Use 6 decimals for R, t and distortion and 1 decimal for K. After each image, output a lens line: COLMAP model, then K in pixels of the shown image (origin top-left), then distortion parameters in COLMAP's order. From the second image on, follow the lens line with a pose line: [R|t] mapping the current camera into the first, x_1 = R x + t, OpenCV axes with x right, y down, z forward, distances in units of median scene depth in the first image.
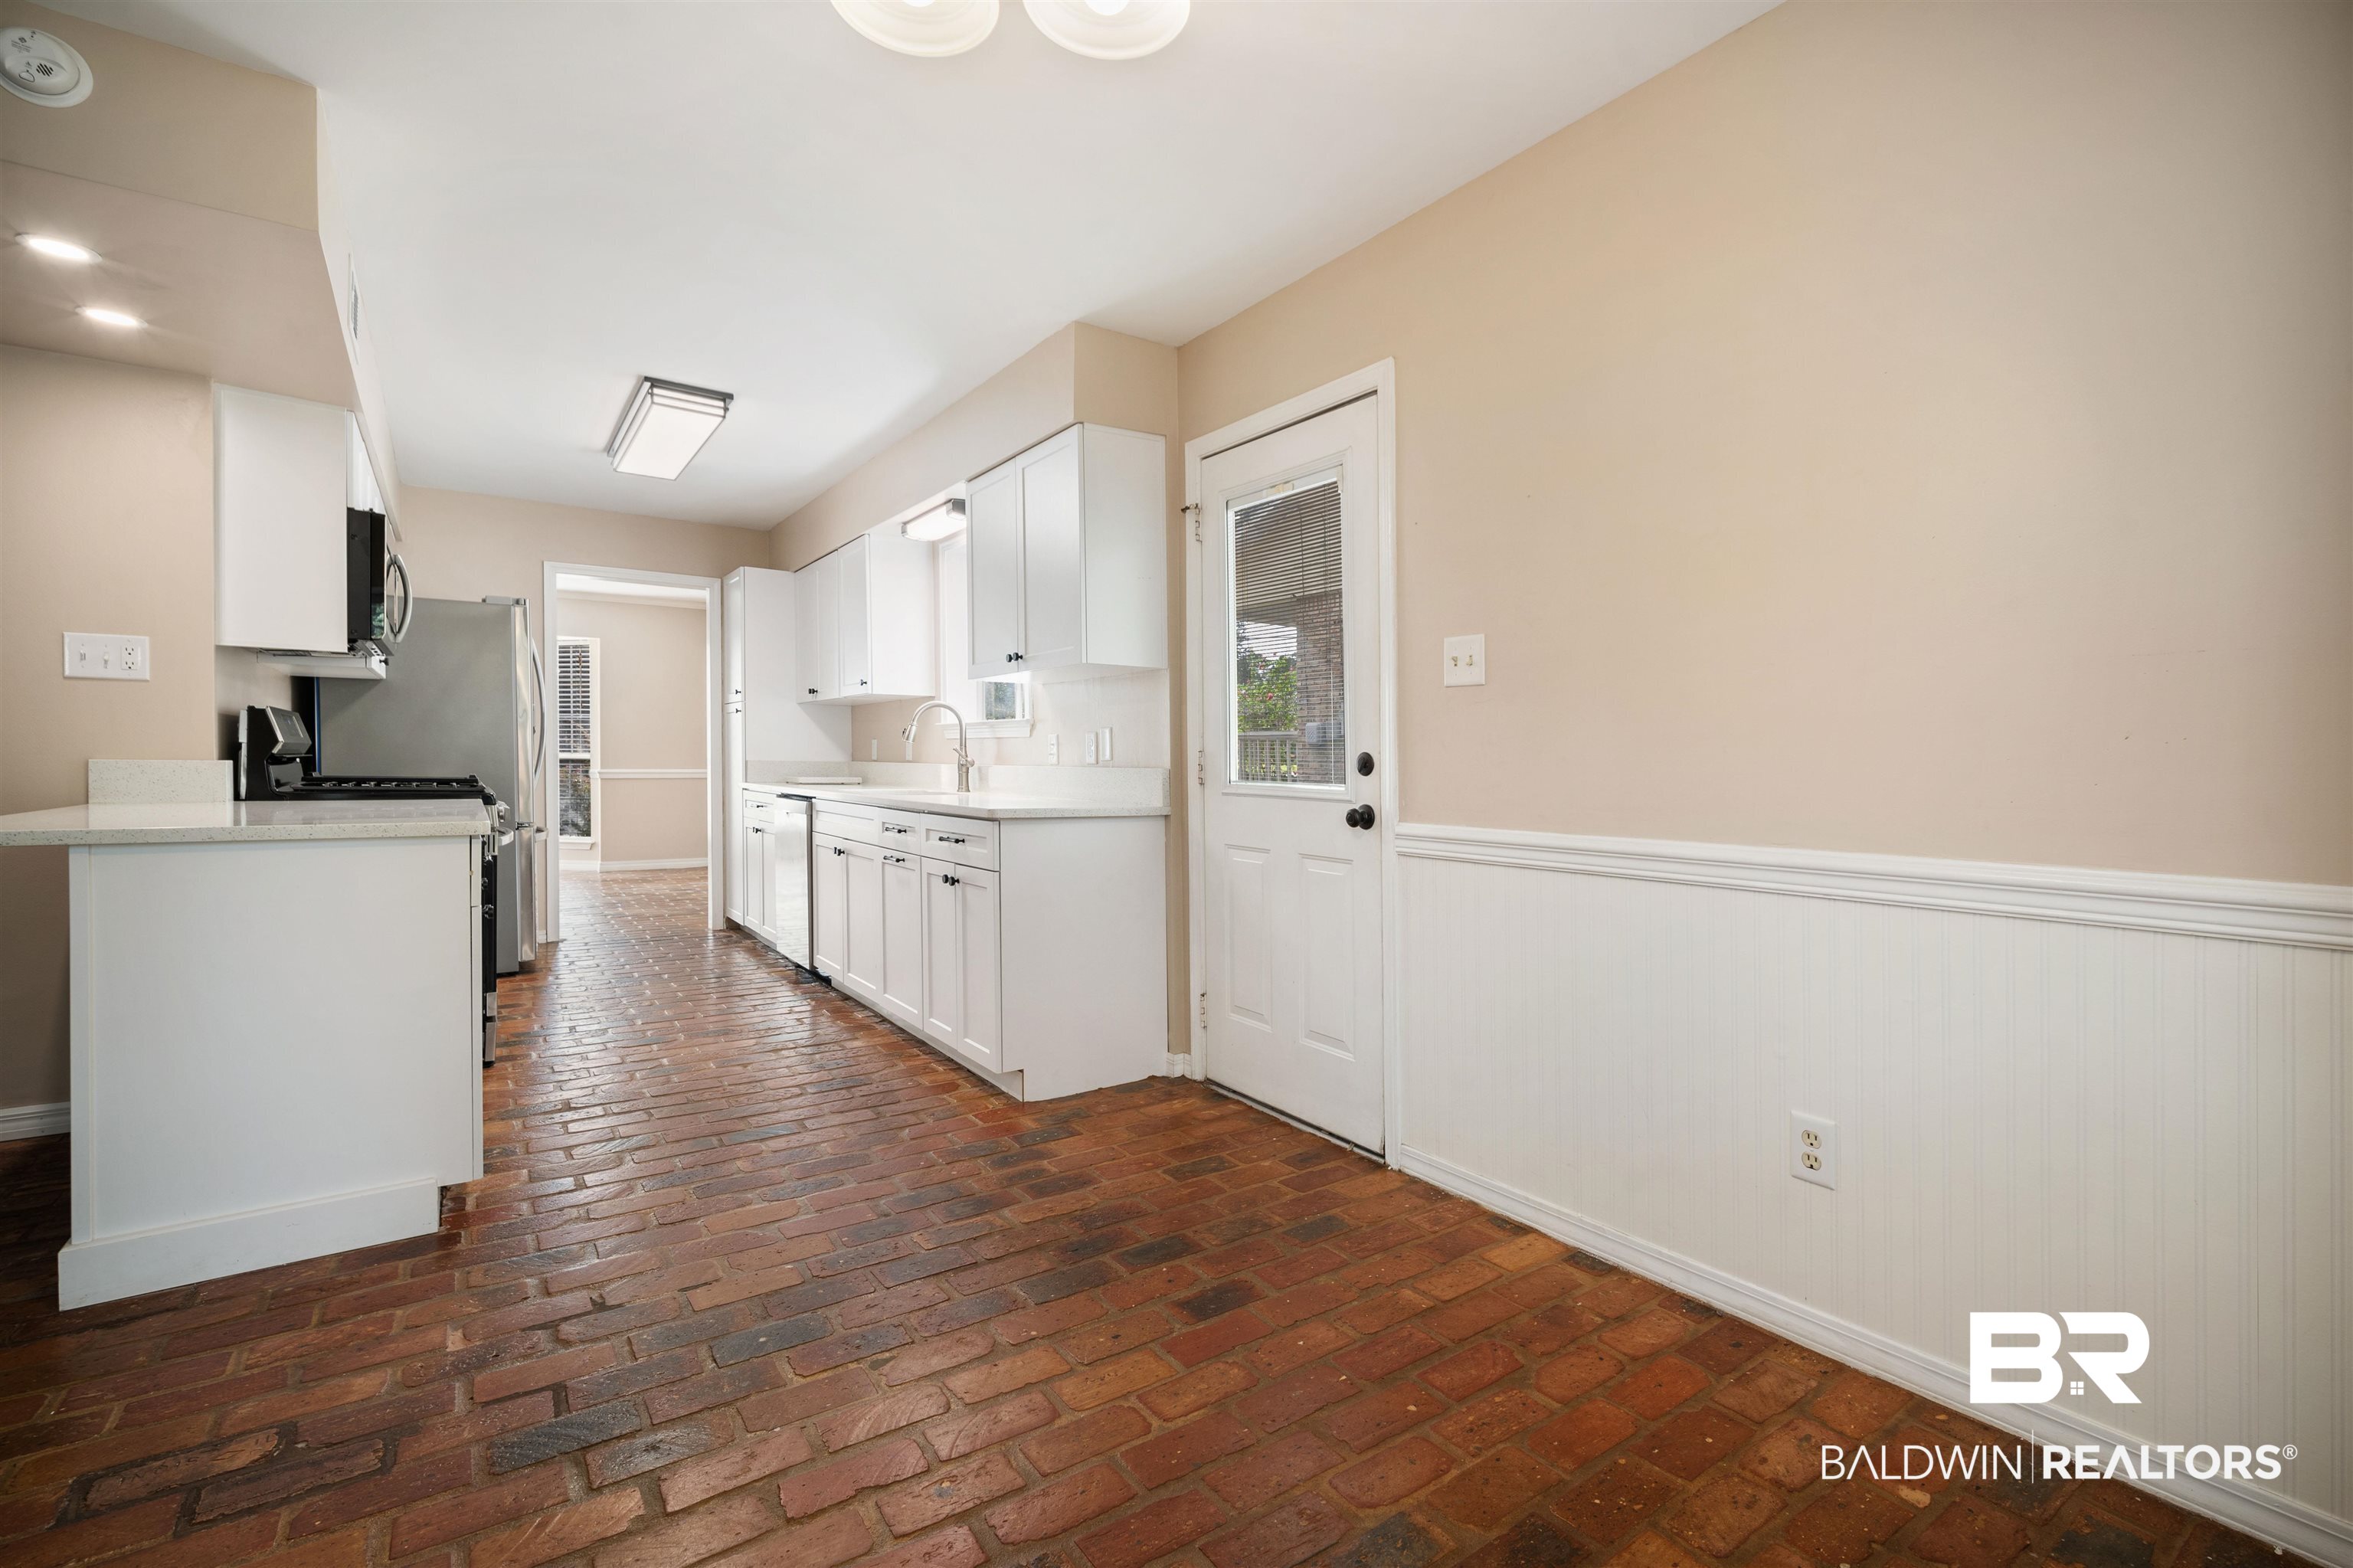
lens RADIAL K [[1102.4, 0, 1183.3], [0, 1102.4, 776.8], [0, 0, 1]] dist [-0.002562, -0.000040]
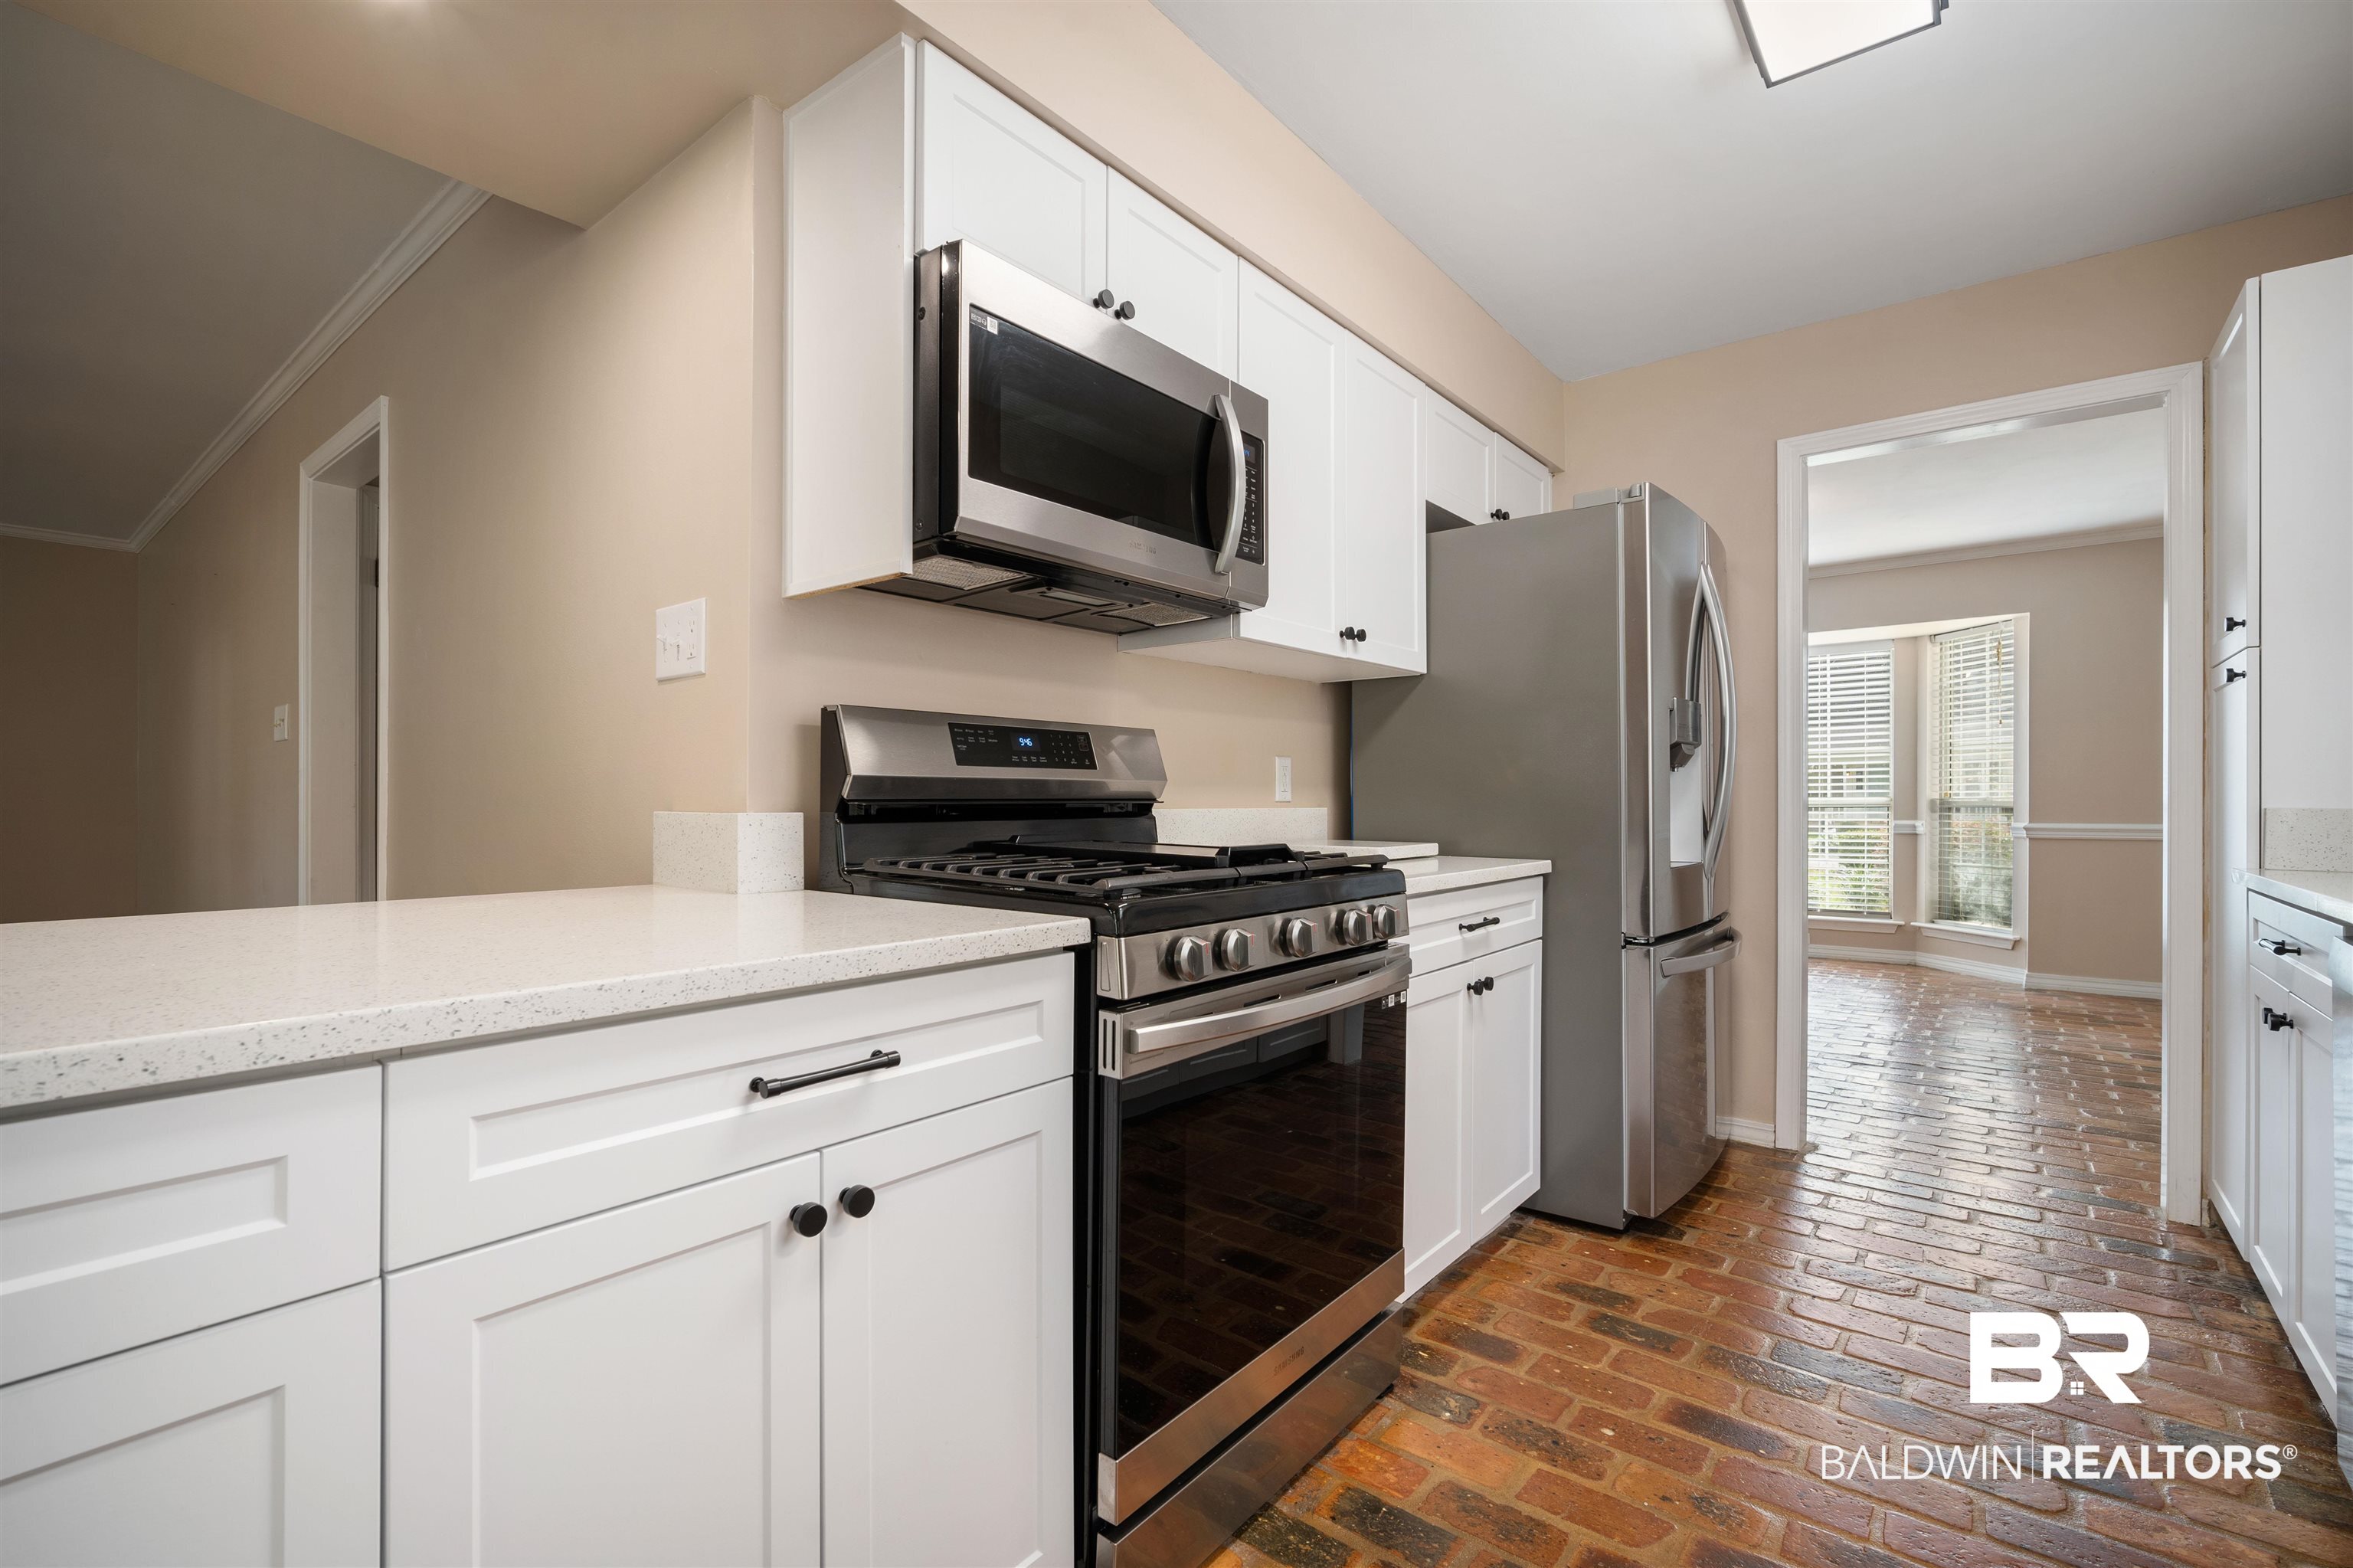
lens RADIAL K [[1032.3, 0, 1187.5], [0, 1032.3, 795.2], [0, 0, 1]] dist [-0.009506, 0.000409]
pose [[0.304878, -0.015467, -0.952266, -0.175514], [-0.012571, 0.999716, -0.020262, -0.006915], [0.952309, 0.018148, 0.304596, 0.537372]]
